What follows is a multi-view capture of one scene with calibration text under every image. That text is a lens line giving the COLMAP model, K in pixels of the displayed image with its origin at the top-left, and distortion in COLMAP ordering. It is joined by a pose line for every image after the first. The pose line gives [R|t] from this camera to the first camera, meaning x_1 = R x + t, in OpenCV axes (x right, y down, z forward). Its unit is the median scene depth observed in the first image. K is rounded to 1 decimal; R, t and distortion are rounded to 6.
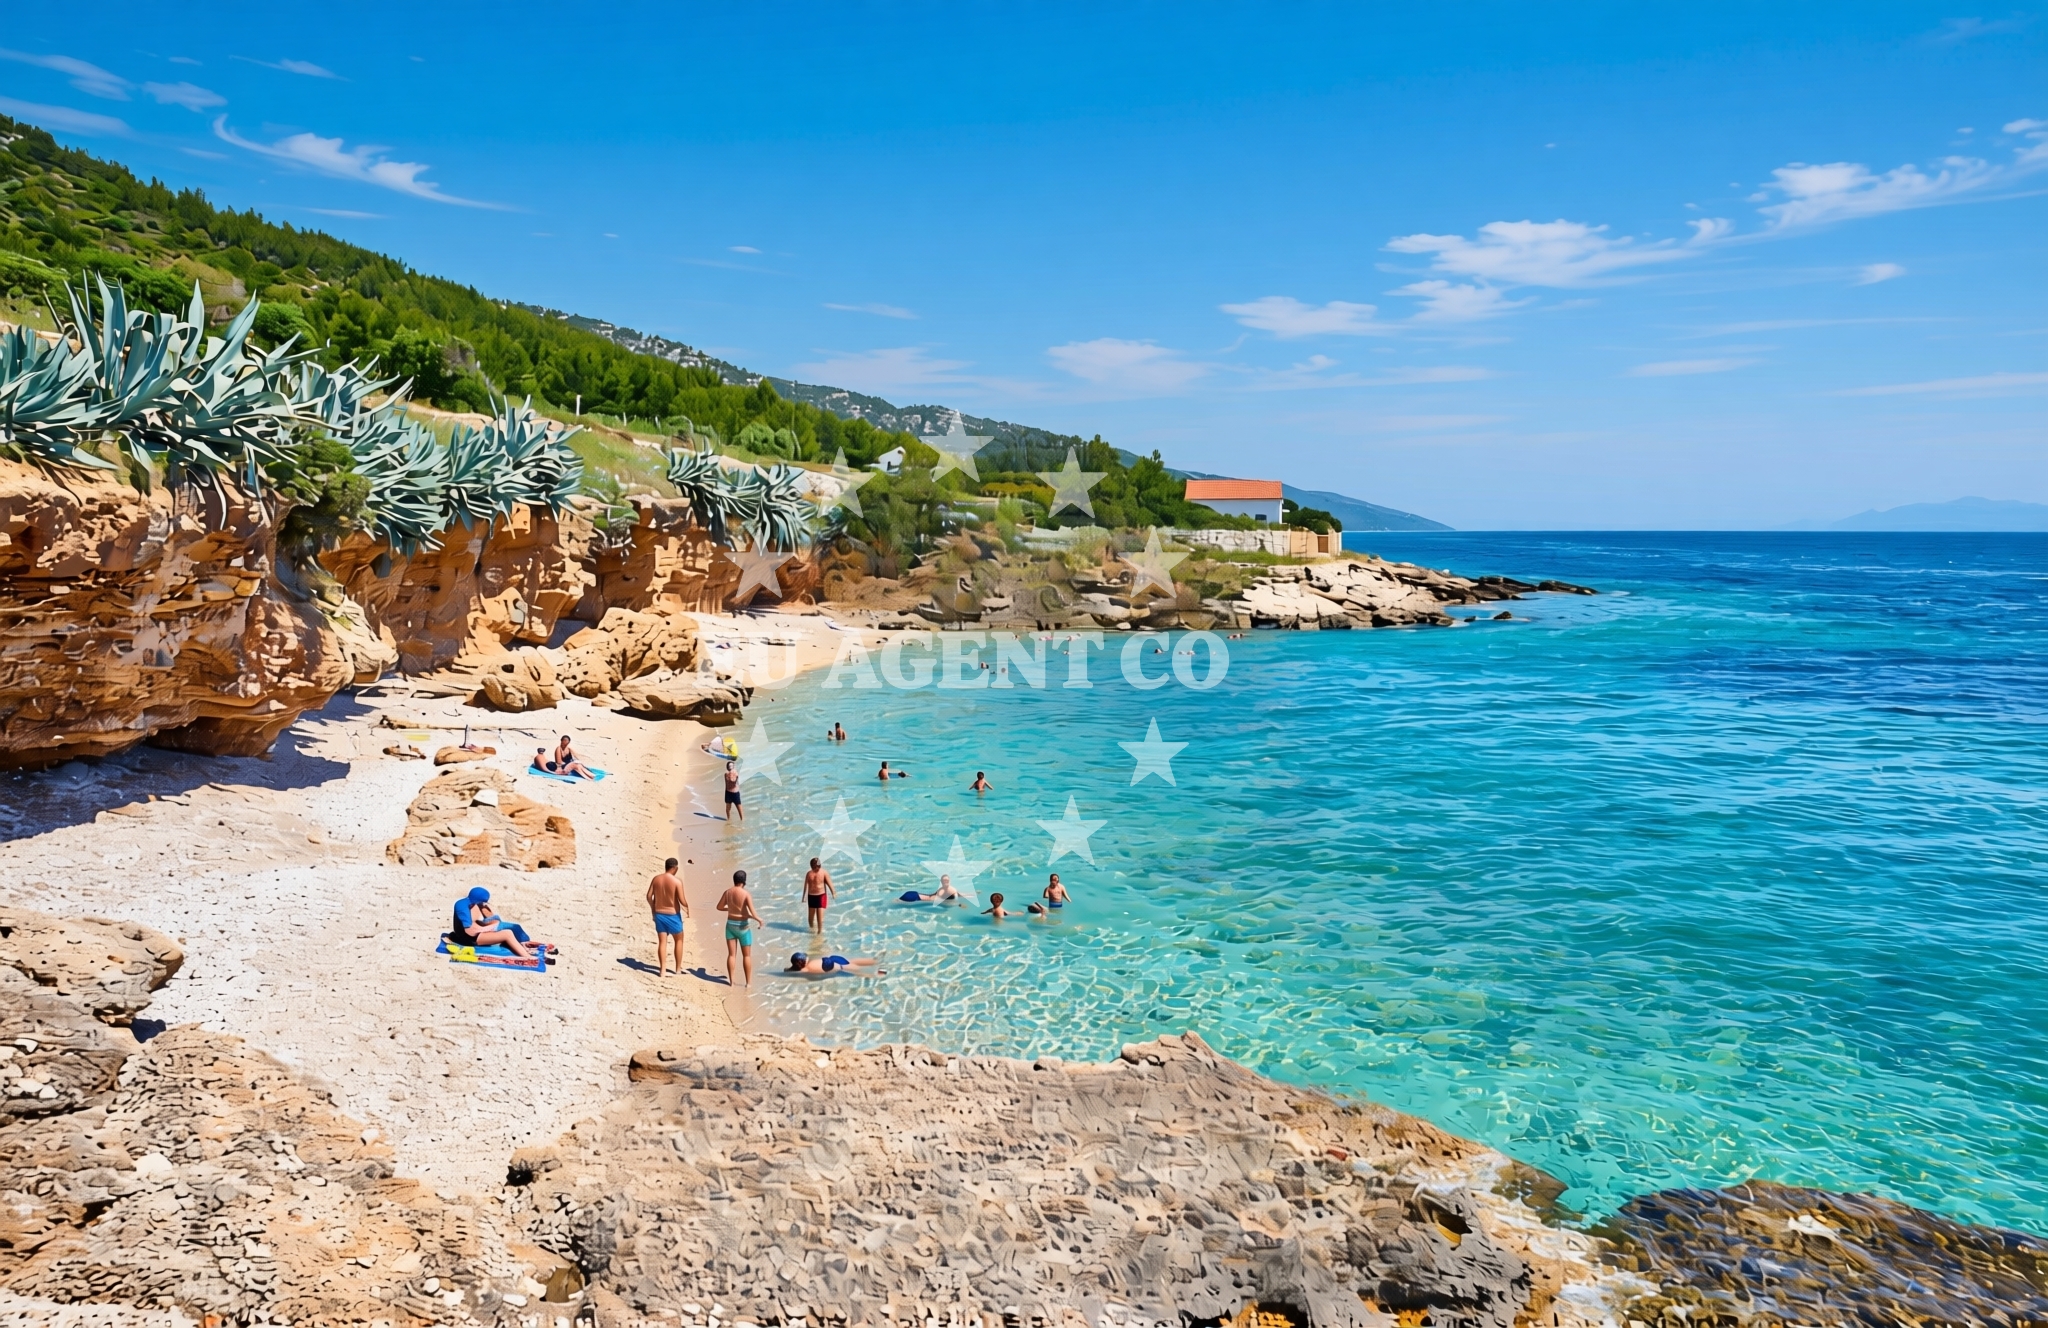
lens RADIAL K [[1382.1, 0, 1021.1], [0, 1382.1, 559.1], [0, 0, 1]] dist [0.003926, -0.000573]
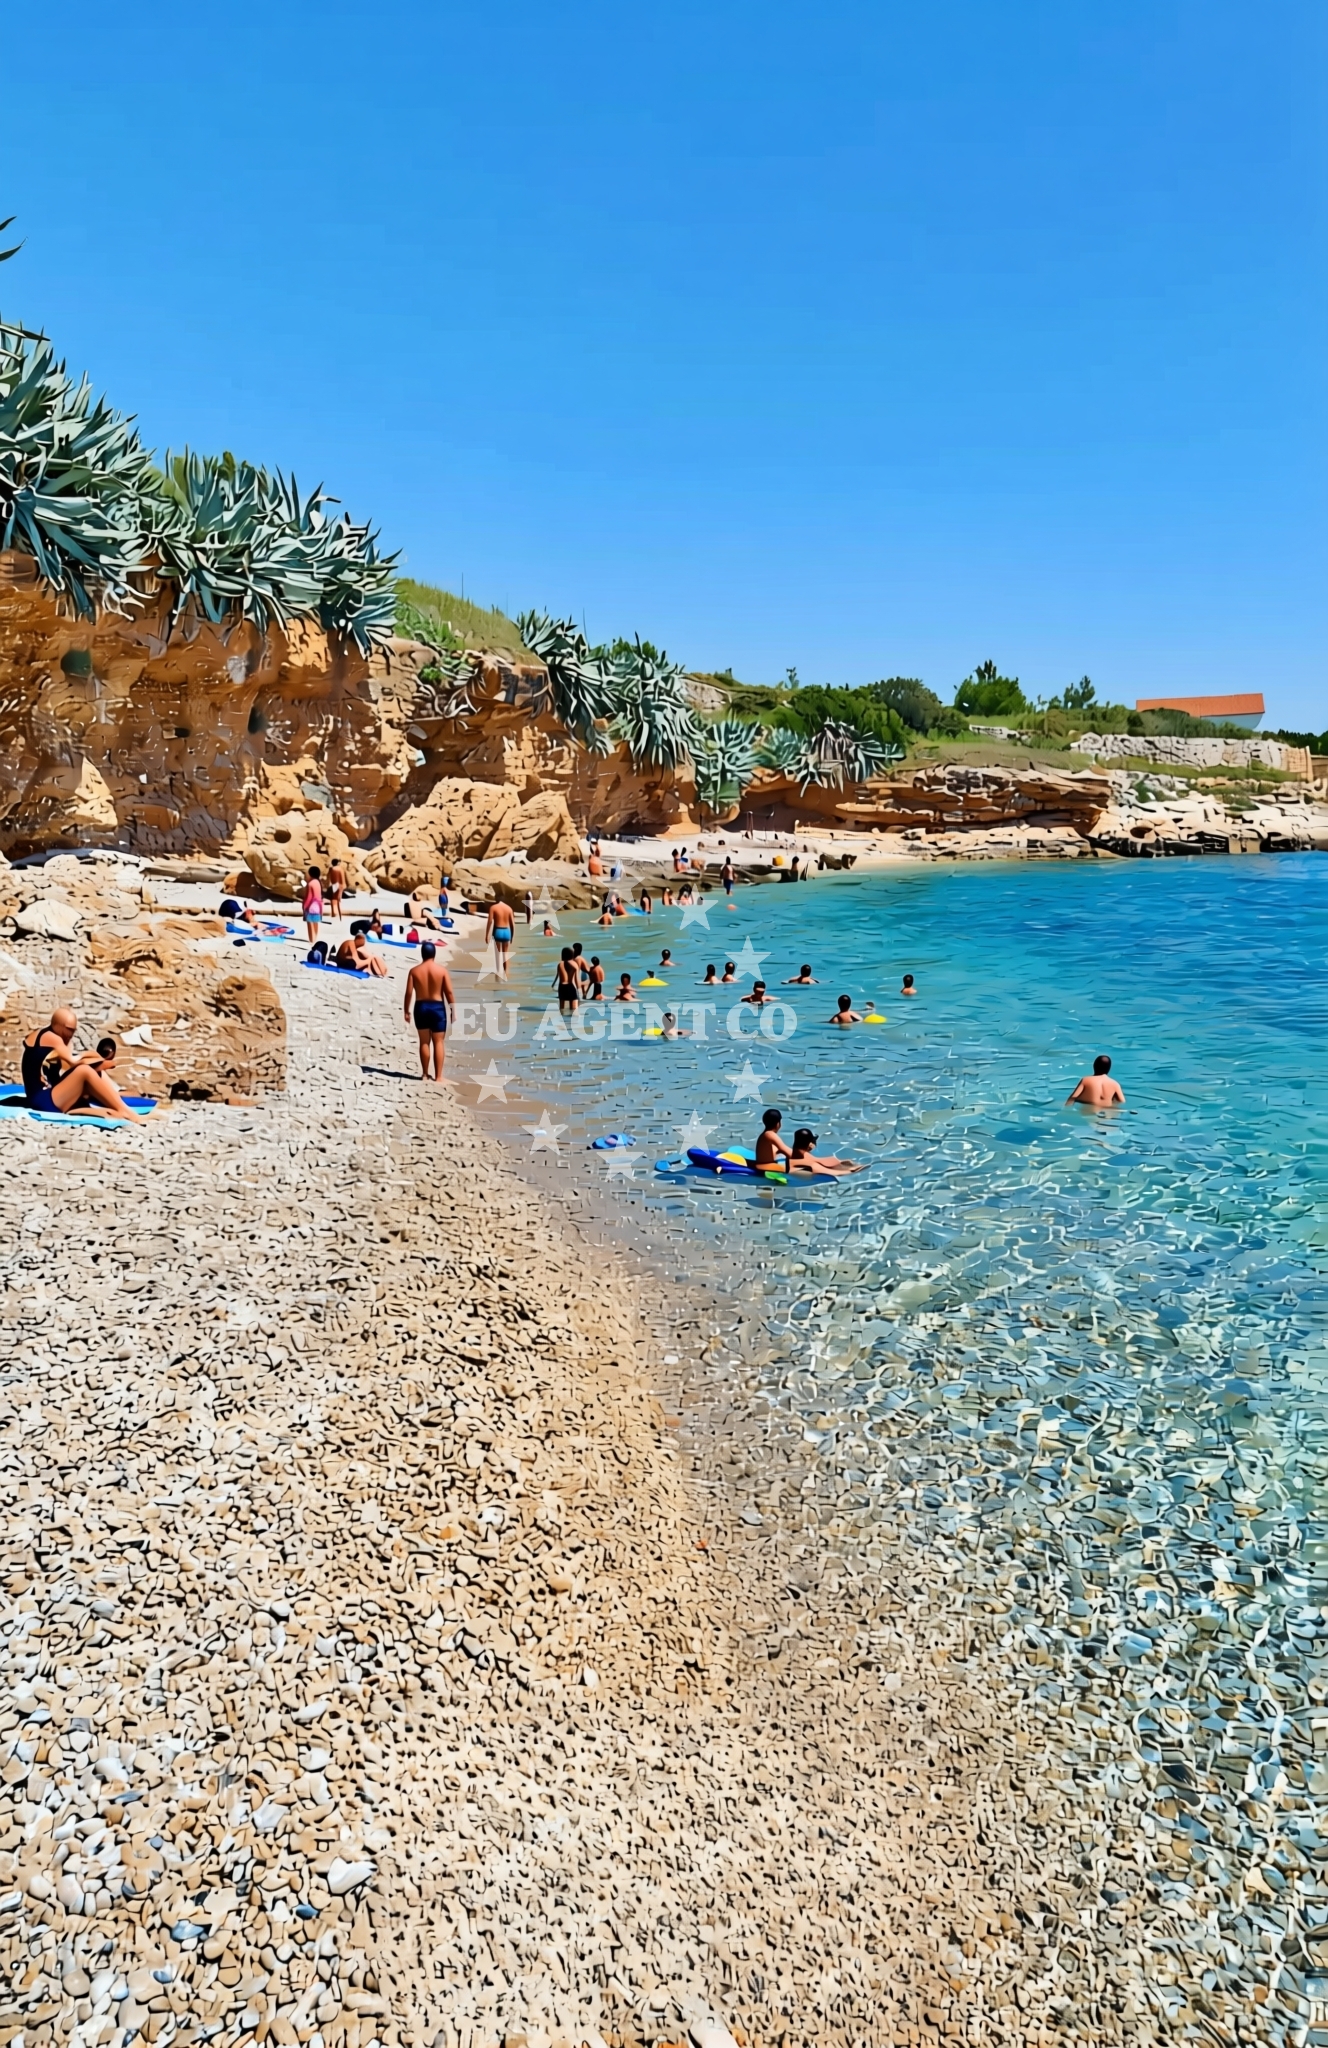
lens RADIAL K [[1363.0, 0, 666.5], [0, 1363.0, 986.6], [0, 0, 1]] dist [0.008530, -0.000726]
pose [[0.988543, -0.006257, -0.150810, -0.077925], [0.020202, 0.995635, 0.091118, 0.078134], [0.149581, -0.093120, 0.984355, 0.318332]]
